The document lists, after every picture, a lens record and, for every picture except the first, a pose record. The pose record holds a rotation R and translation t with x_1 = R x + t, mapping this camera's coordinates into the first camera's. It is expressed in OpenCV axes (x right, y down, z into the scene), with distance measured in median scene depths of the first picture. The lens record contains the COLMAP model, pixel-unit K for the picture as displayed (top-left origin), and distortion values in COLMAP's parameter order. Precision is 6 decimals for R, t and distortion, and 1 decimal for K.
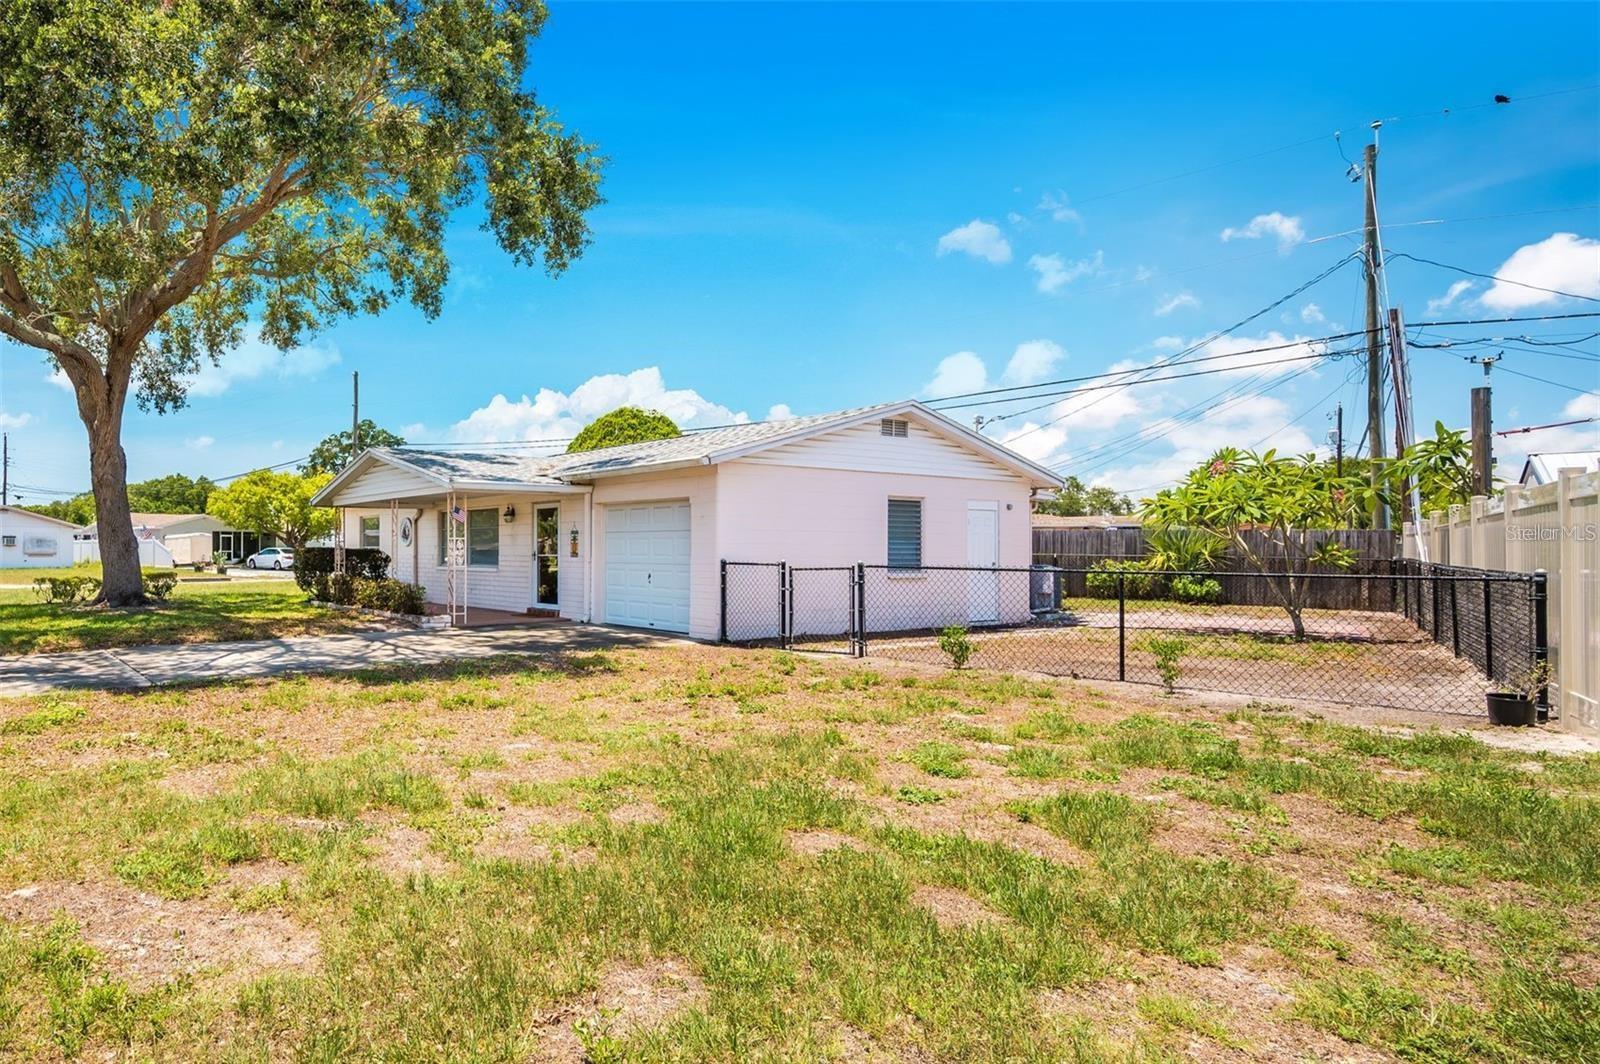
lens RADIAL K [[1038.5, 0, 800.0], [0, 1038.5, 532.0], [0, 0, 1]] dist [-0.004473, 0.000195]
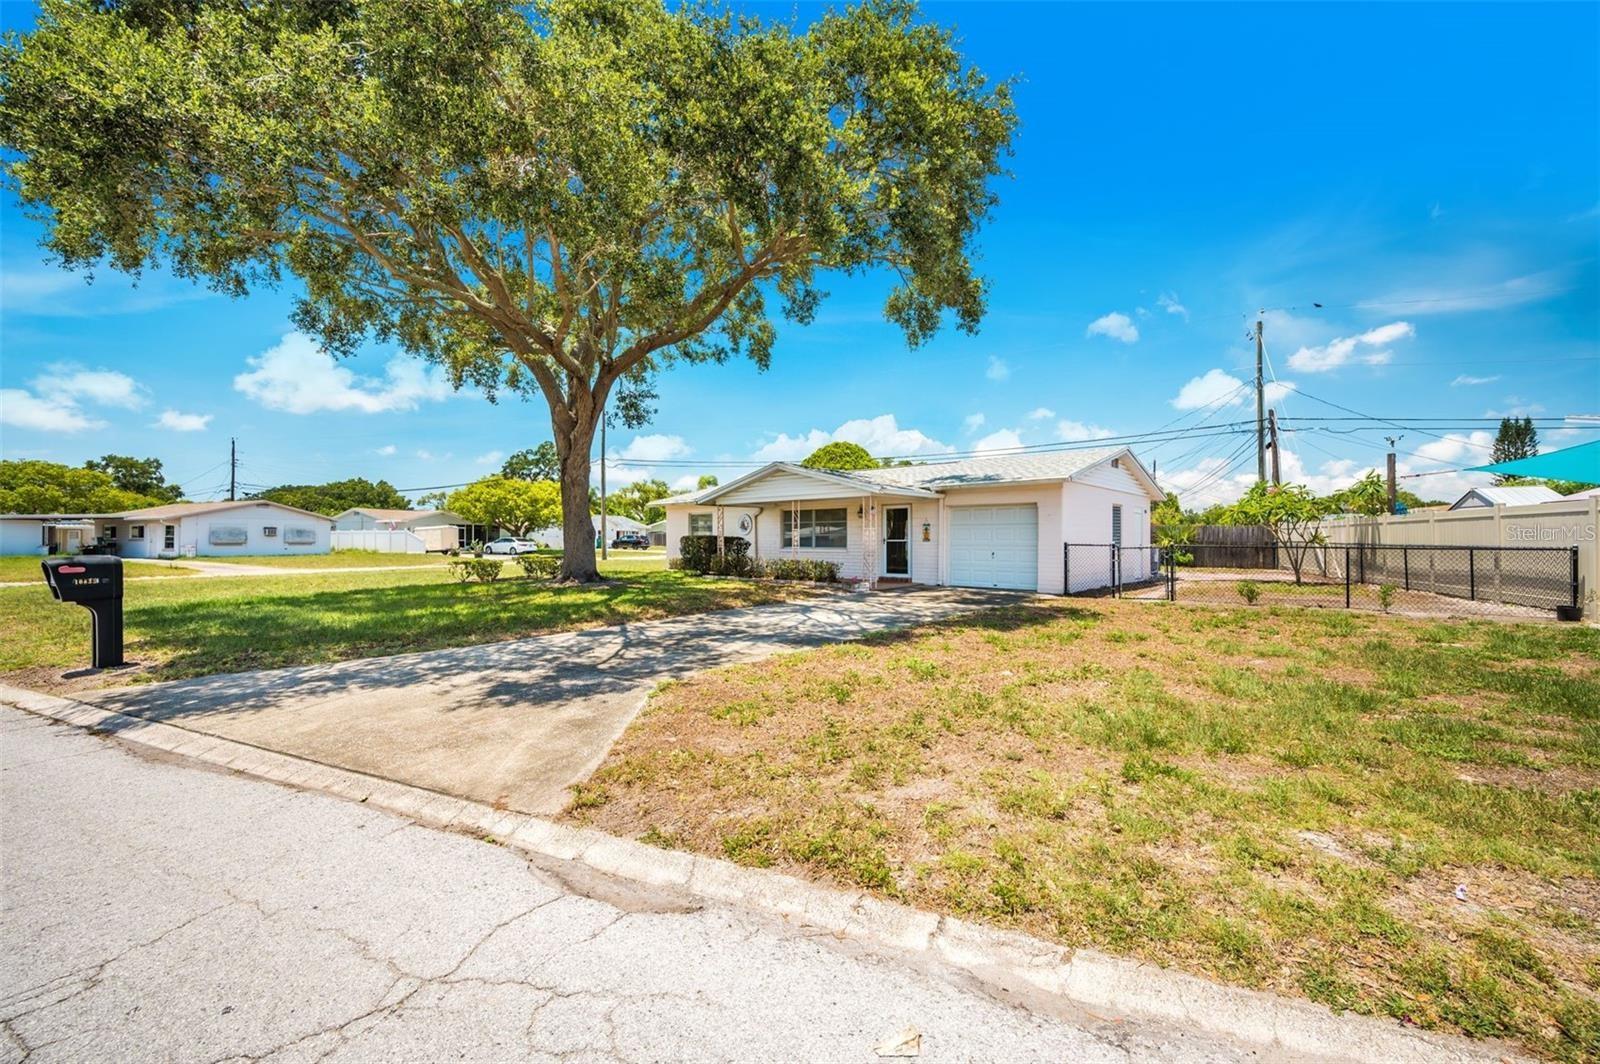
lens RADIAL K [[643.1, 0, 802.6], [0, 643.1, 540.2], [0, 0, 1]] dist [-0.001103, -0.000133]
pose [[0.940901, -0.002672, 0.338670, -0.678965], [-0.003039, 0.999862, 0.016331, 0.007368], [-0.338667, -0.016395, 0.940763, 0.191987]]
